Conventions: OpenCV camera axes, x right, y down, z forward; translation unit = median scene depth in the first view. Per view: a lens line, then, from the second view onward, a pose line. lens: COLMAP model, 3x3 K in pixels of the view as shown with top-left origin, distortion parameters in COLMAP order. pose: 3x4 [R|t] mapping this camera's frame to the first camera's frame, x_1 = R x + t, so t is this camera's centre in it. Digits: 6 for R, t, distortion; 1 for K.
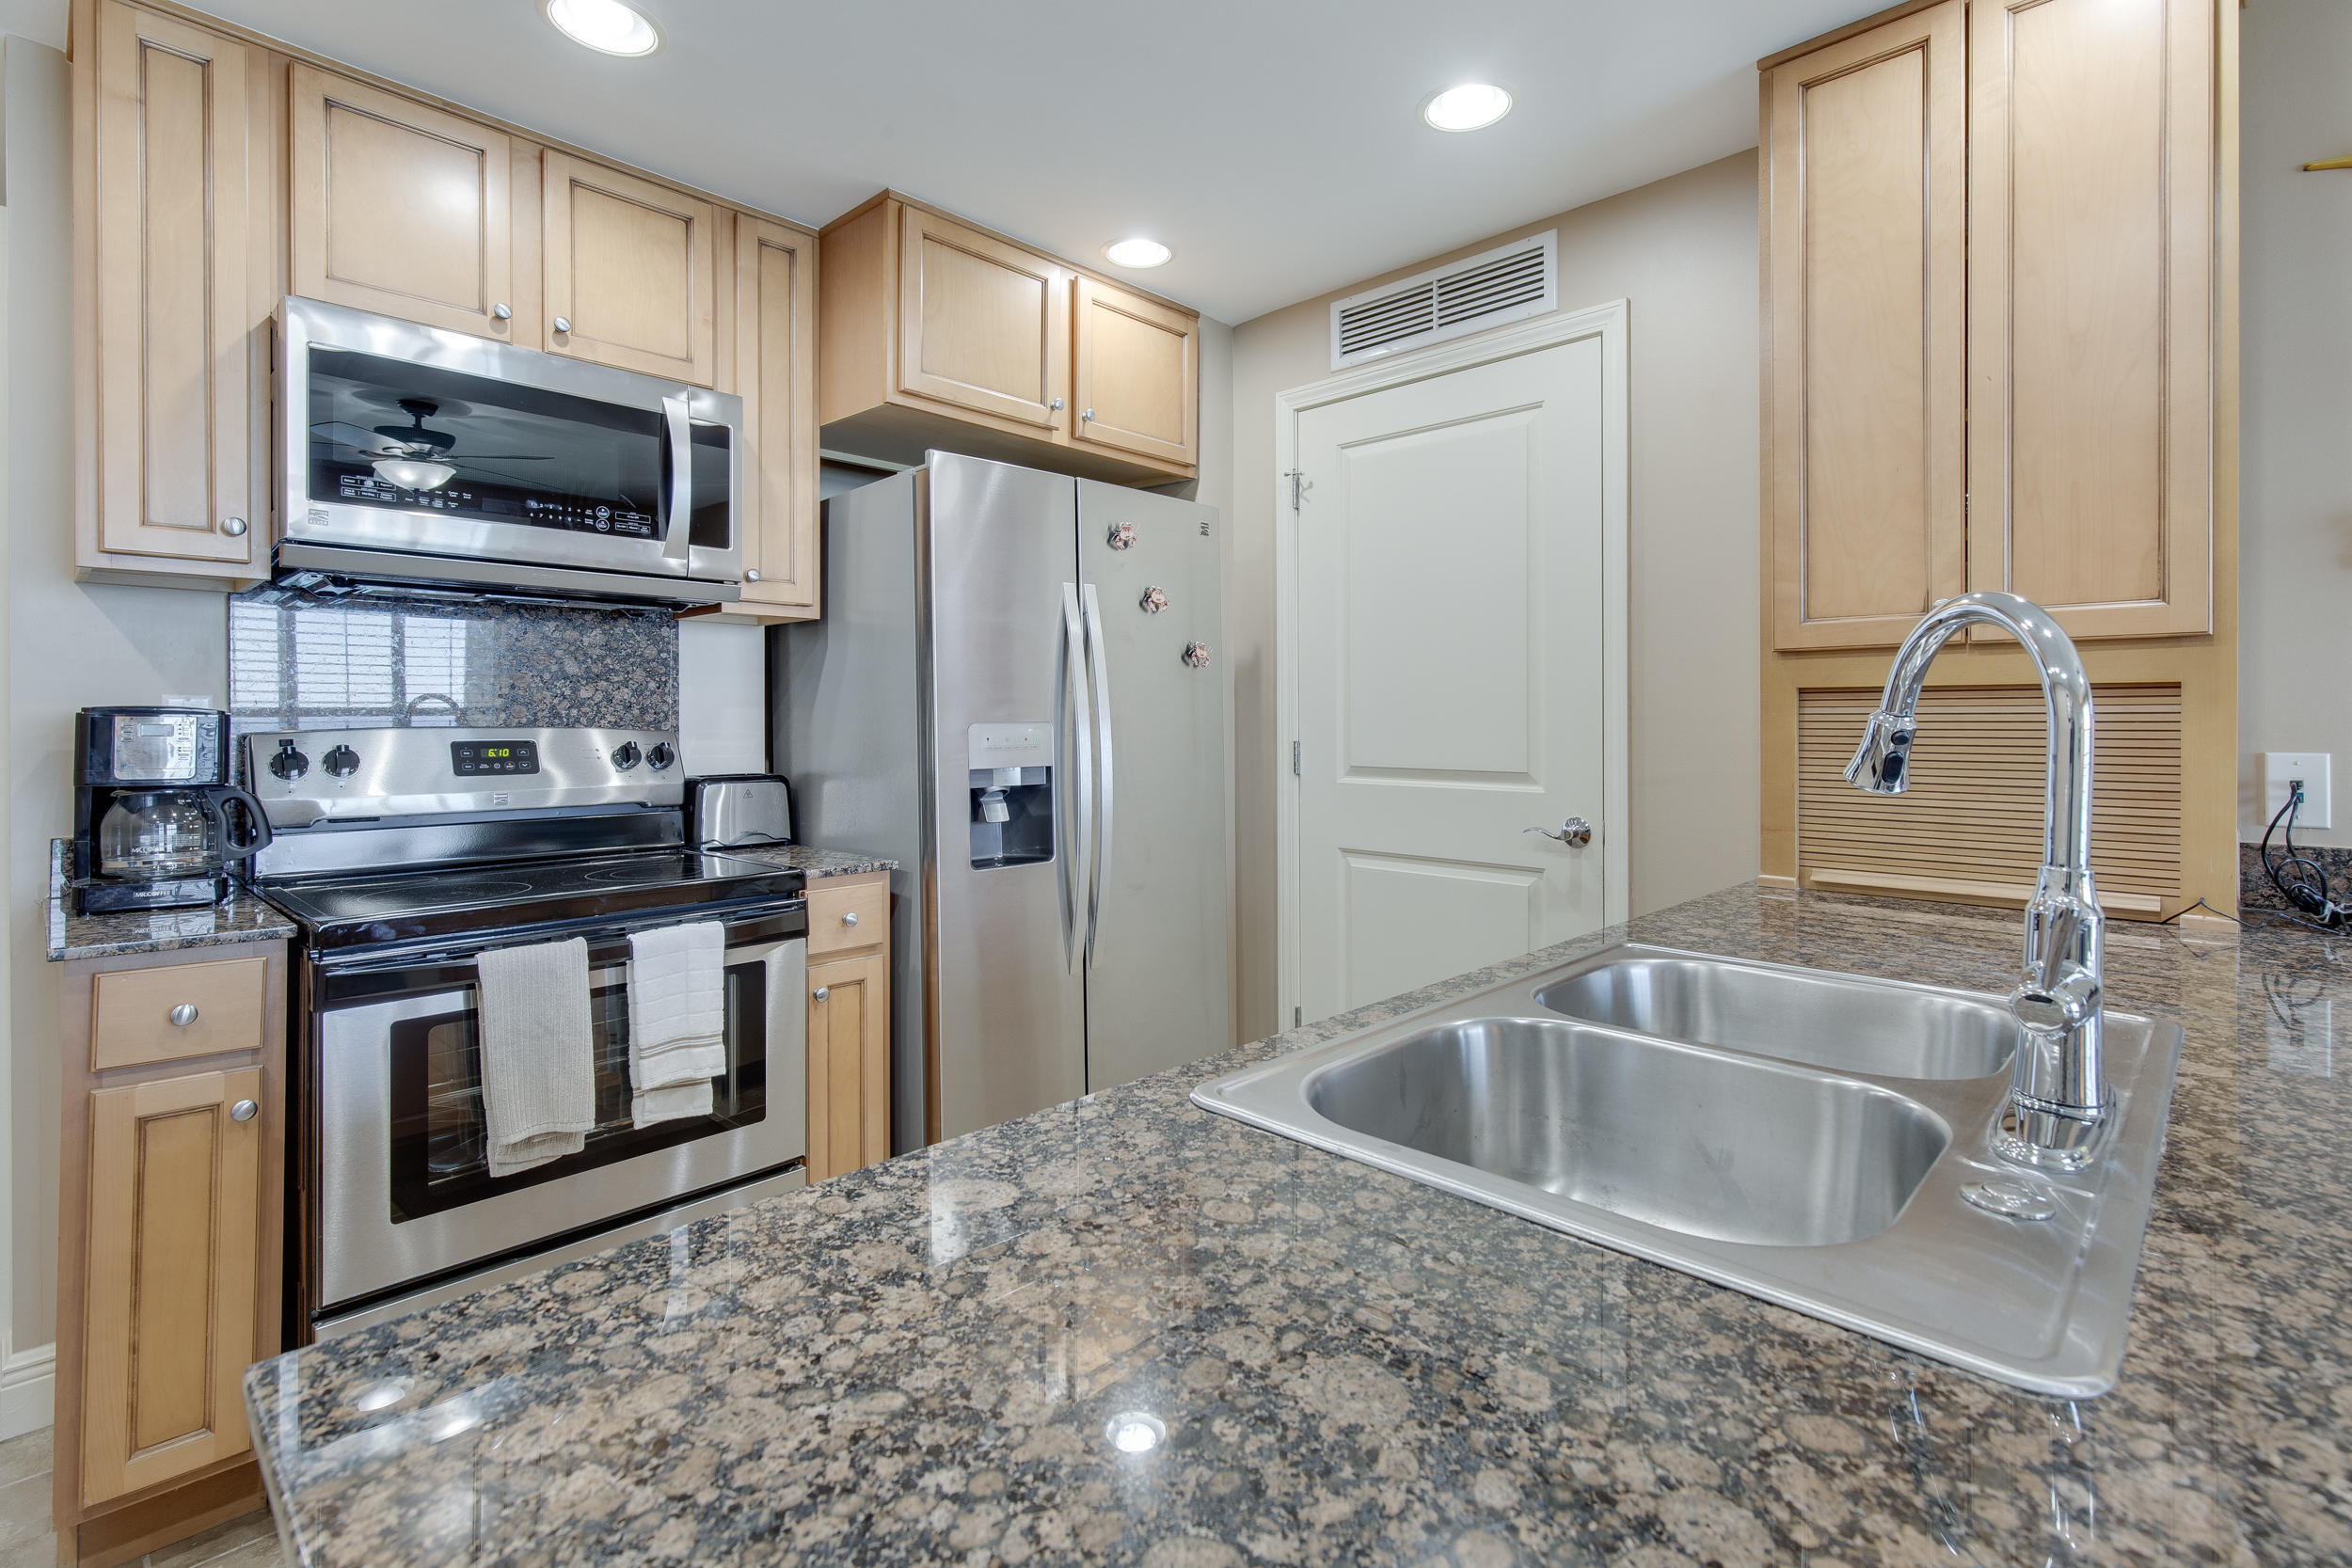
lens RADIAL K [[1083.6, 0, 1191.3], [0, 1083.6, 709.4], [0, 0, 1]] dist [0.008143, -0.001901]
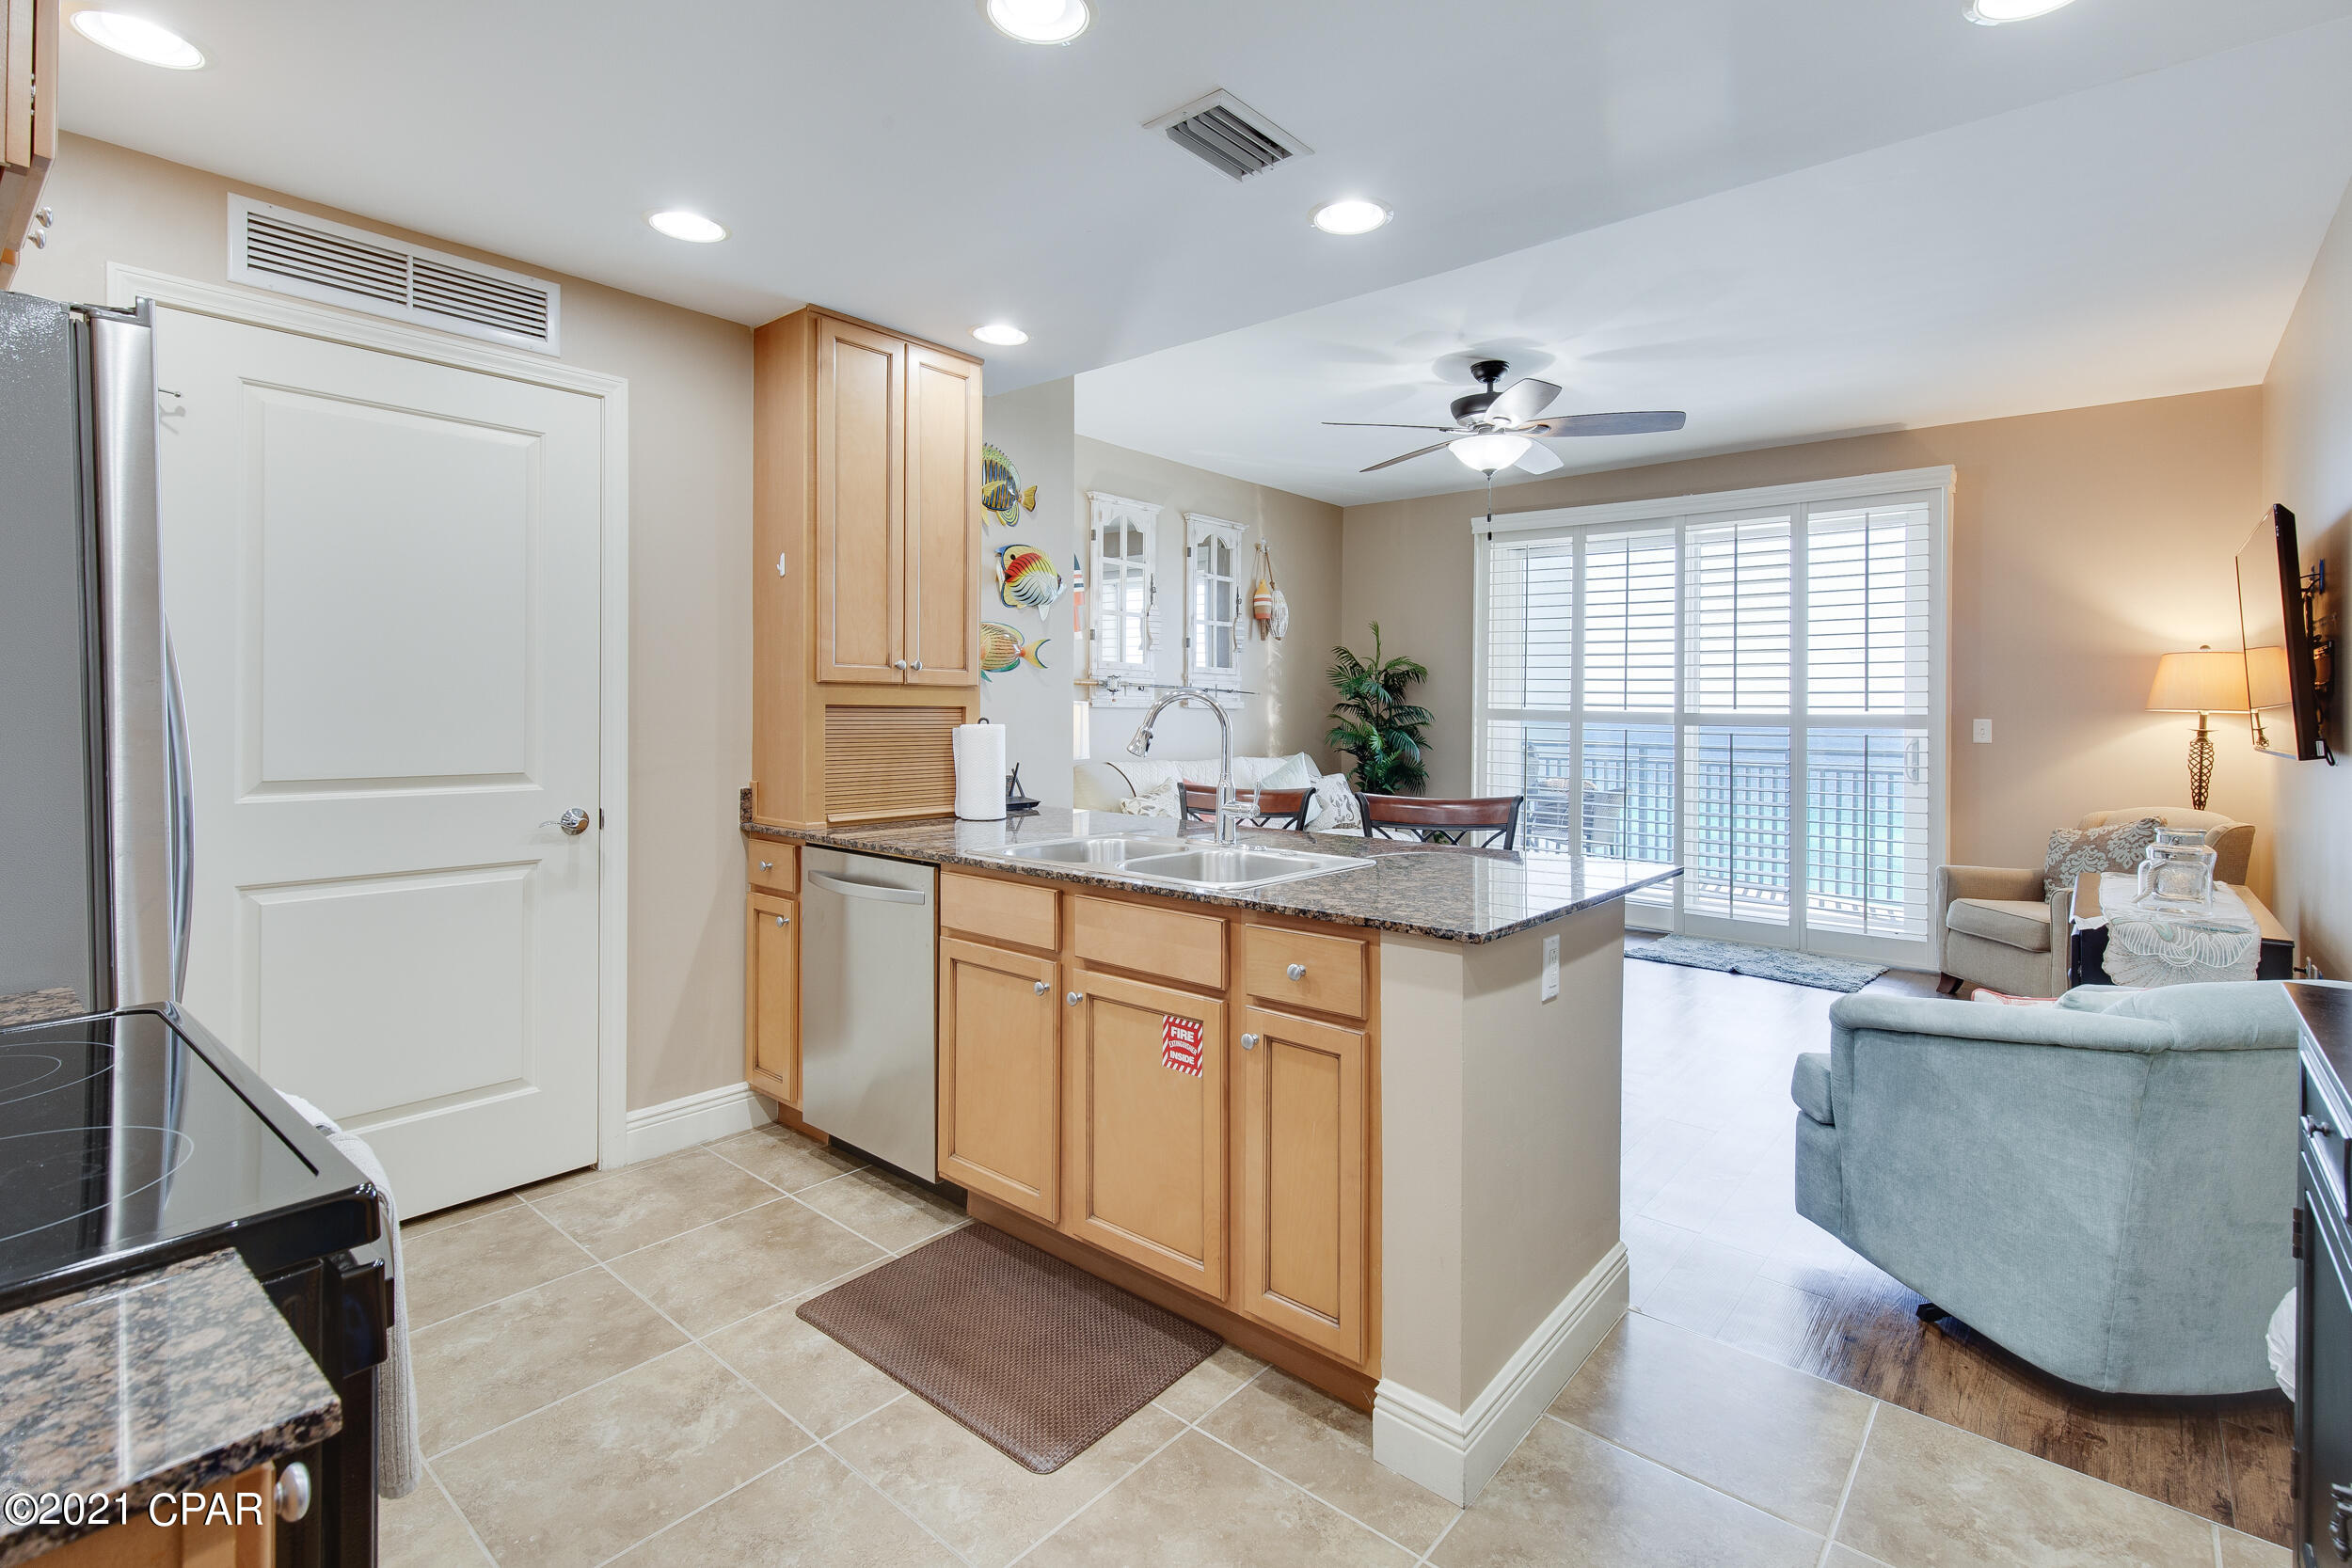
lens RADIAL K [[1083.6, 0, 1193.7], [0, 1083.6, 699.6], [0, 0, 1]] dist [0.008143, -0.001901]
pose [[-0.054585, 0.011424, 0.998444, -0.809976], [-0.017261, 0.999774, -0.012383, -0.012372], [-0.998360, -0.017910, -0.054375, 0.399701]]
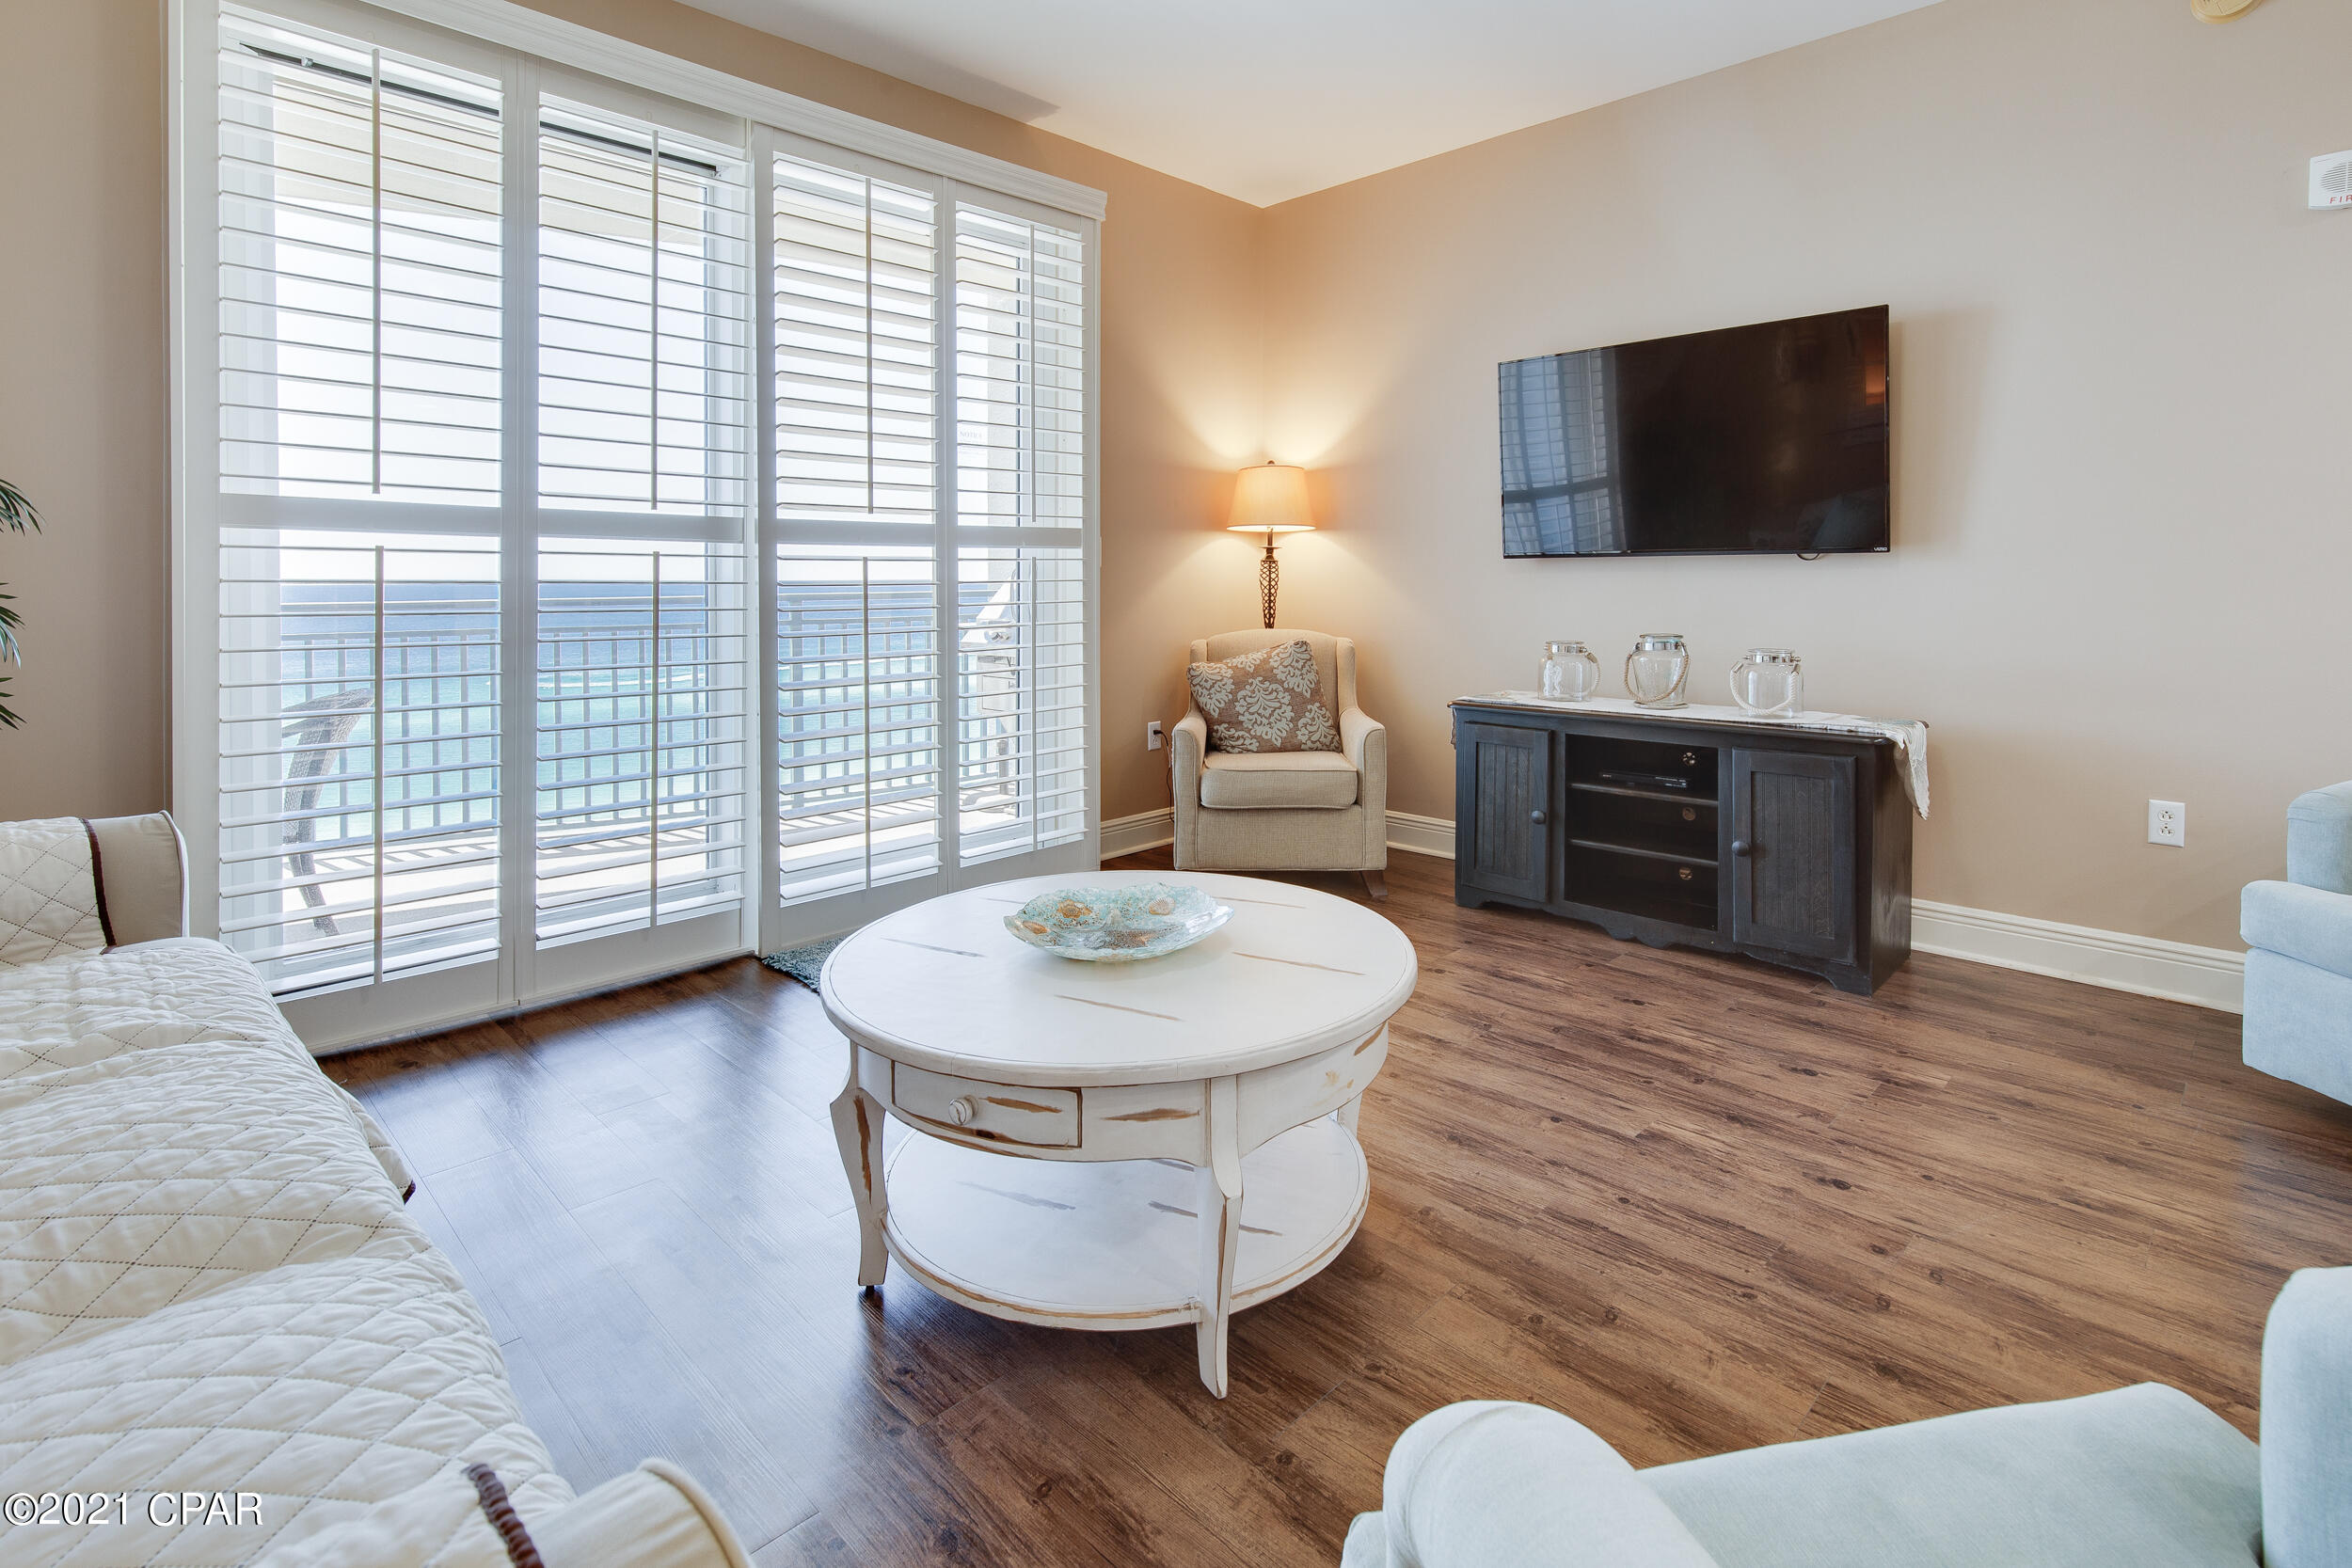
lens RADIAL K [[1120.6, 0, 1172.0], [0, 1120.6, 600.4], [0, 0, 1]] dist [0.008792, -0.002253]
pose [[-0.999261, 0.004830, 0.038123, 1.162943], [0.005353, 0.999893, 0.013637, 0.051011], [-0.038053, 0.013831, -0.999180, 0.444885]]
